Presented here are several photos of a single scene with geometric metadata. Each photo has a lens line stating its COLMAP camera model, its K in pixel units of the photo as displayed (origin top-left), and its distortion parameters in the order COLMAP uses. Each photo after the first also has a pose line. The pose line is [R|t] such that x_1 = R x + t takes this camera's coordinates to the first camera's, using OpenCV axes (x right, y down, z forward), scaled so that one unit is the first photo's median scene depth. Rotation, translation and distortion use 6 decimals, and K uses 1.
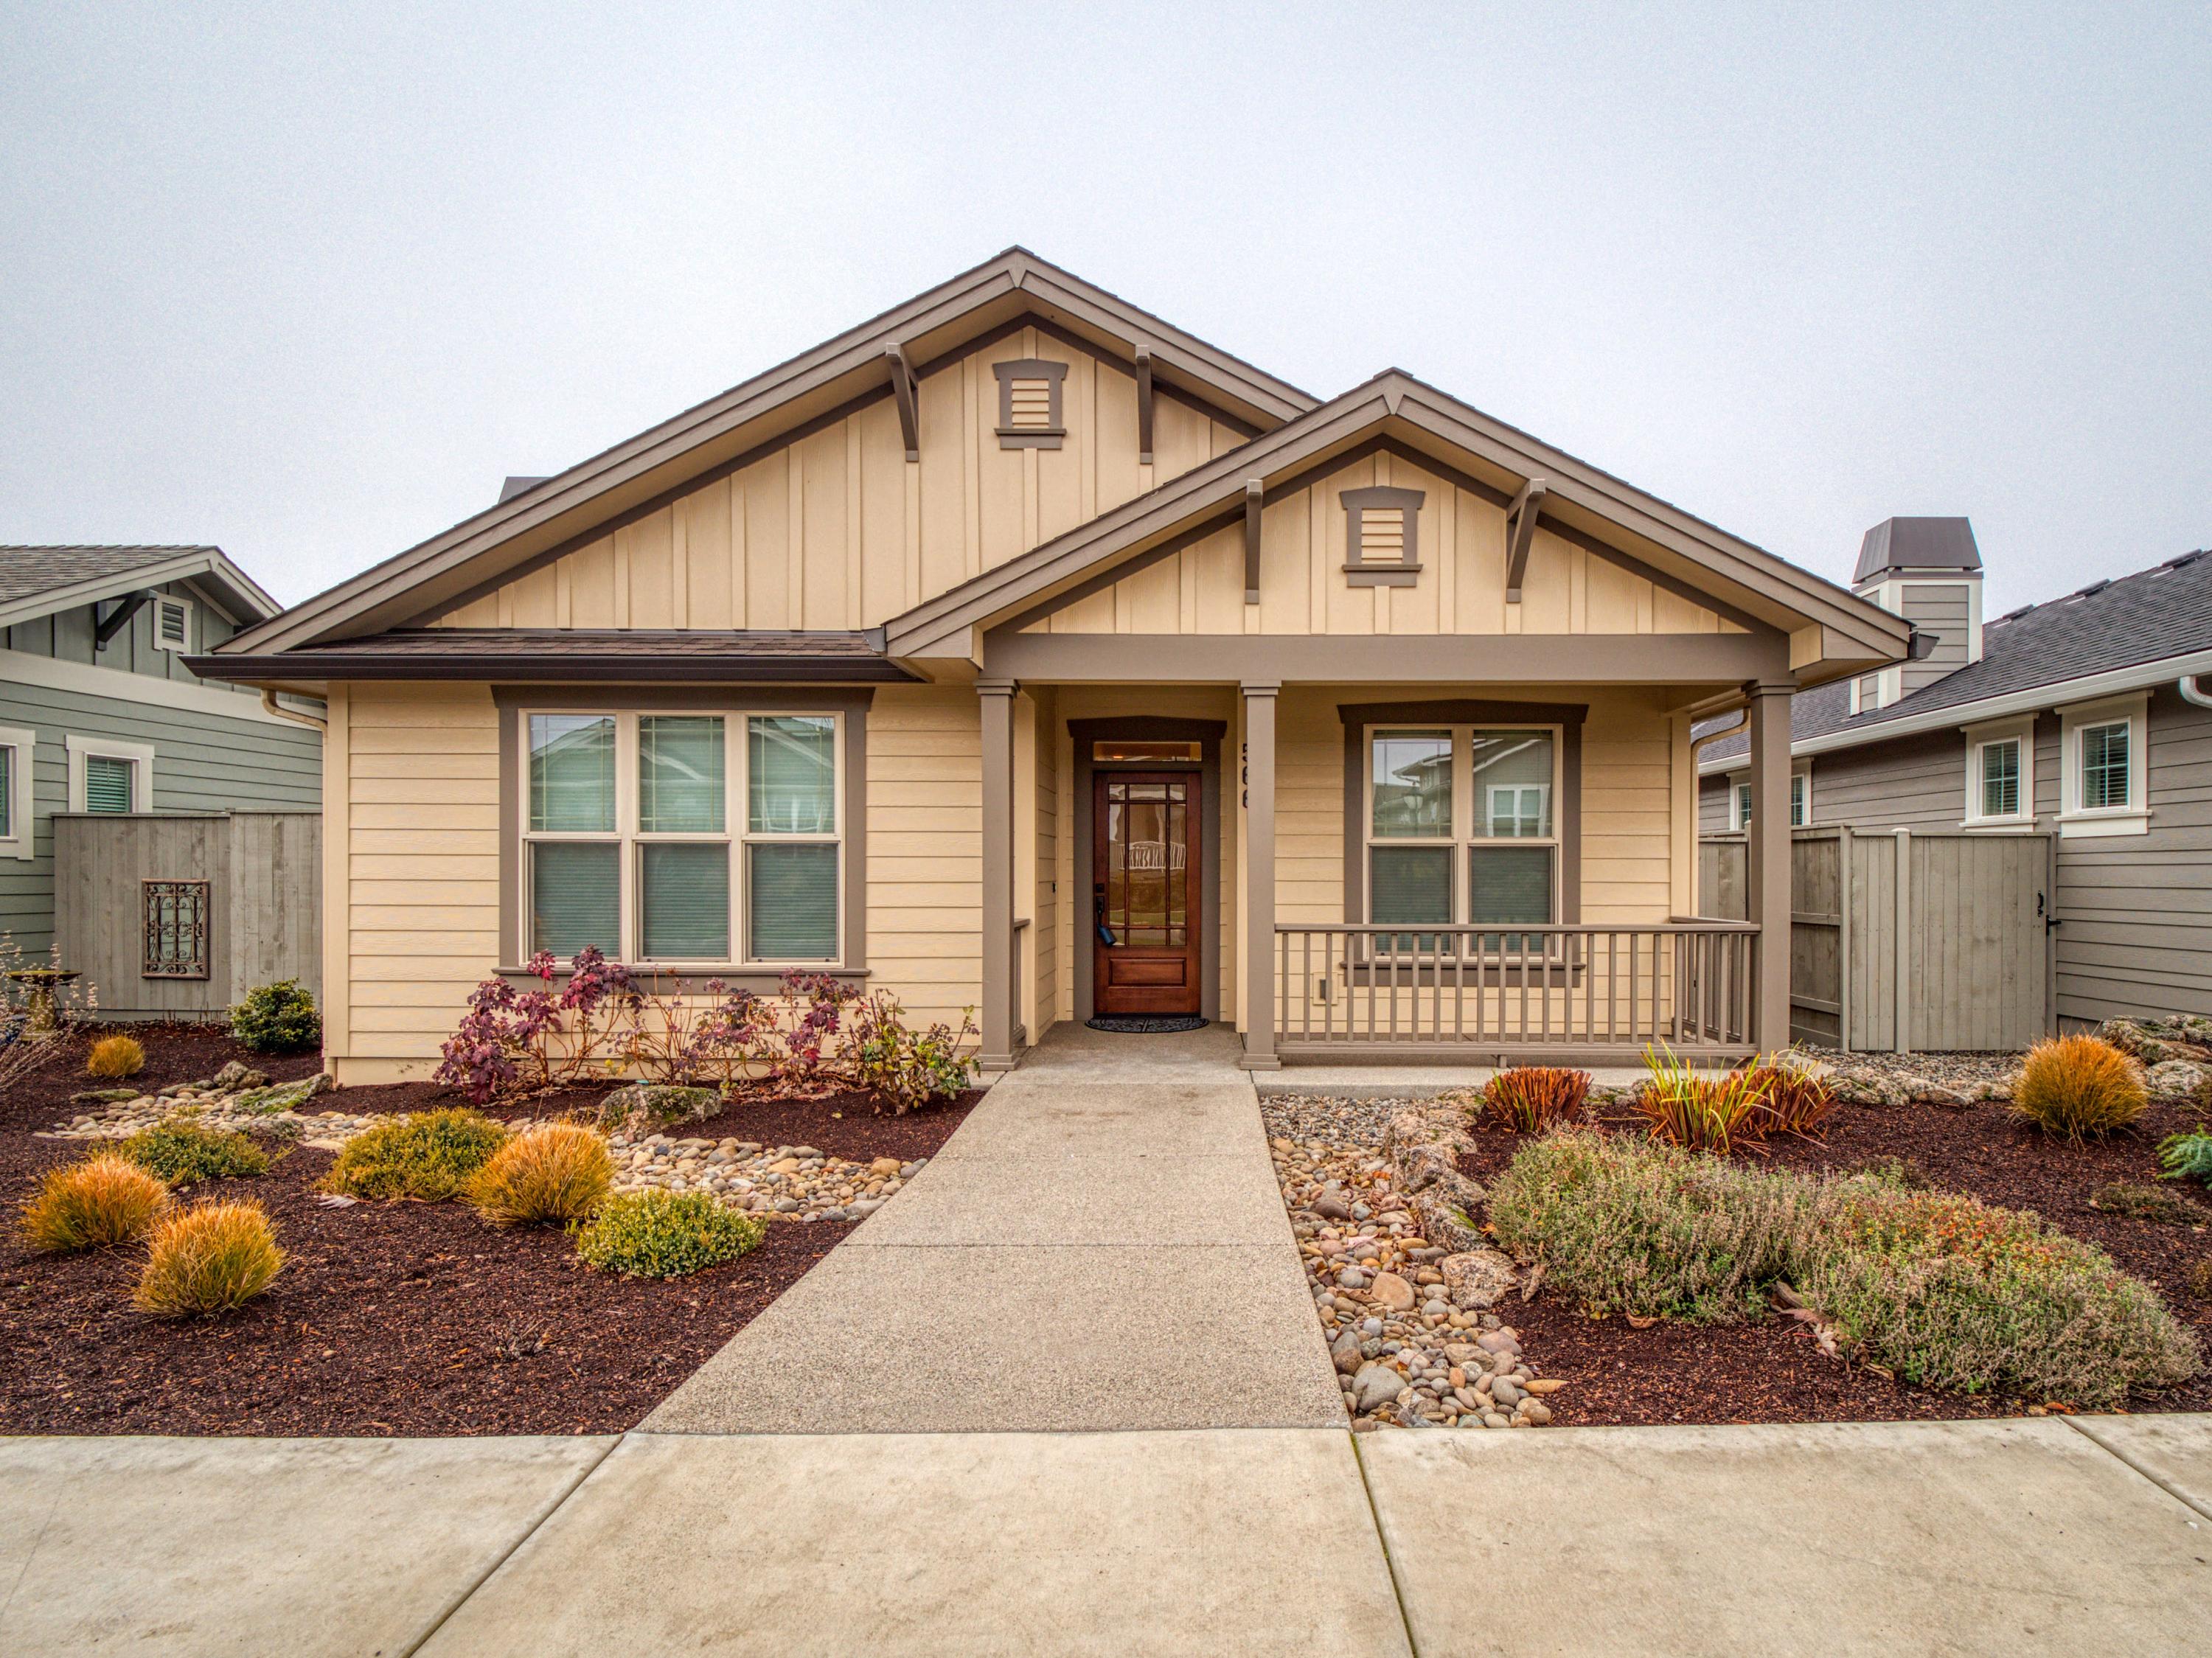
lens RADIAL K [[1083.9, 0, 1197.0], [0, 1083.9, 885.2], [0, 0, 1]] dist [0.020213, -0.014217]
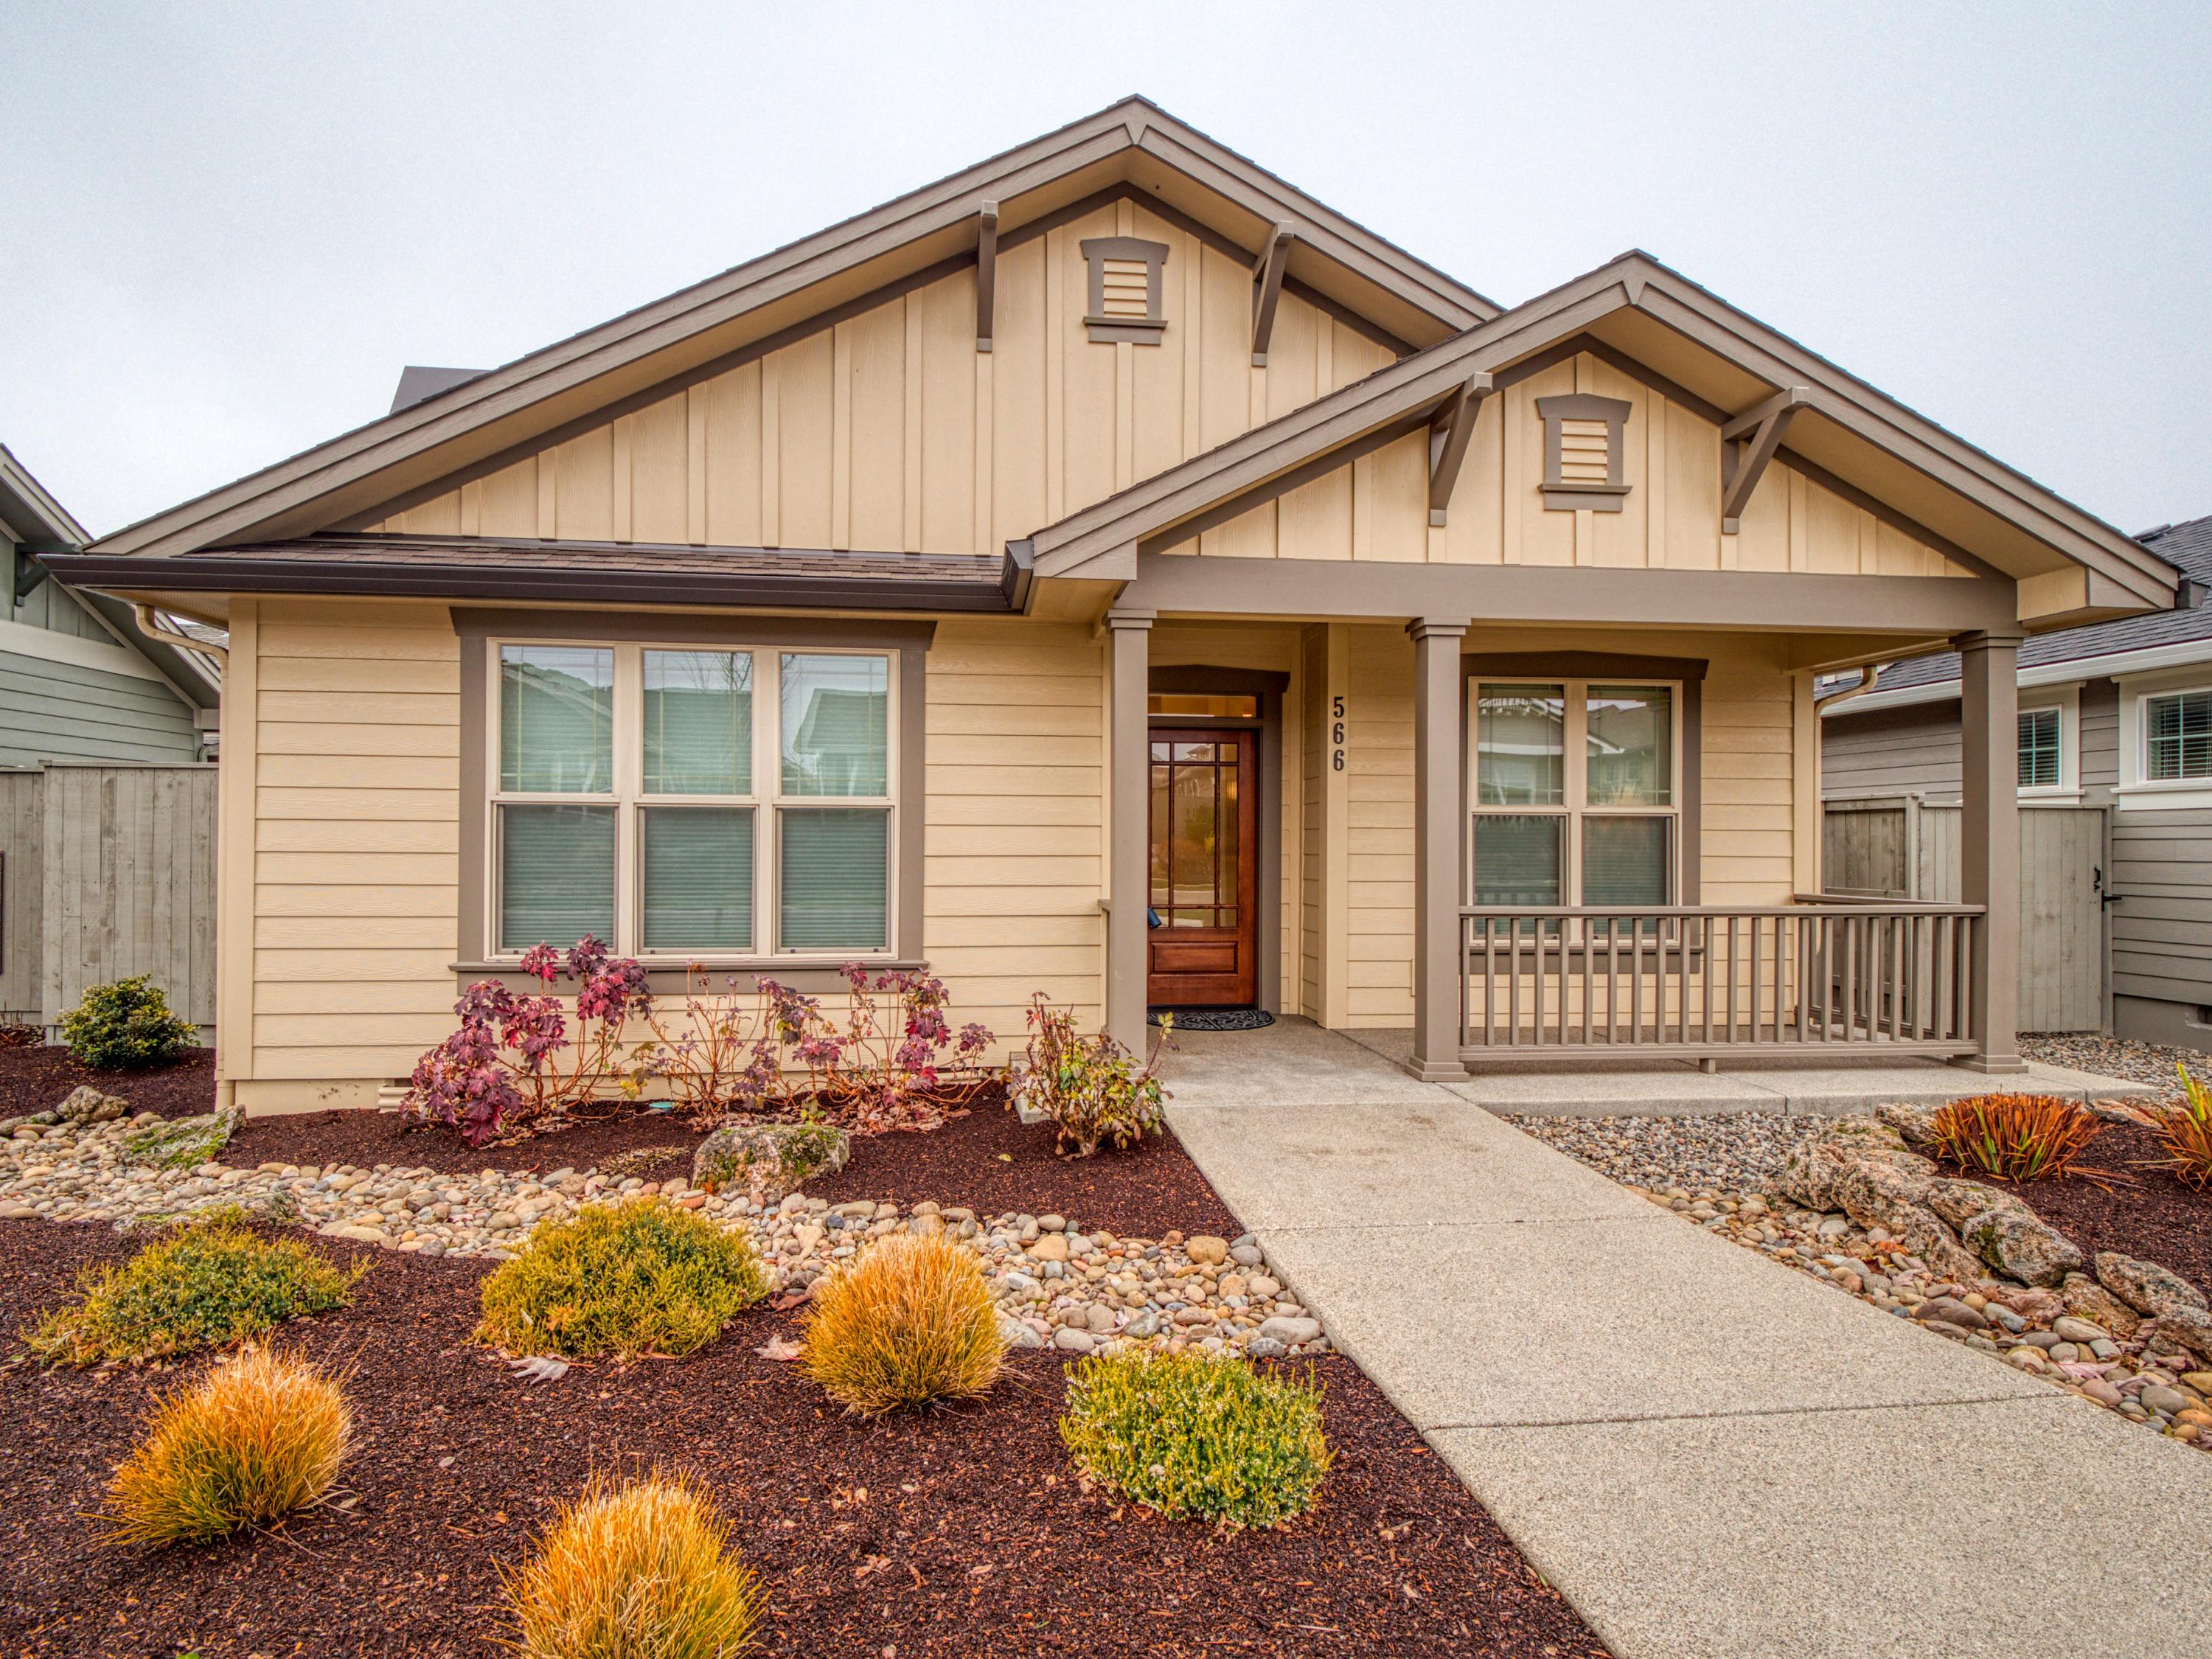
lens RADIAL K [[1069.2, 0, 1058.9], [0, 1069.2, 841.1], [0, 0, 1]] dist [0.021797, -0.017637]
pose [[0.994939, 0.002795, 0.100439, -0.286058], [-0.001619, 0.999929, -0.011784, -0.004405], [-0.100465, 0.011562, 0.994873, 0.179461]]
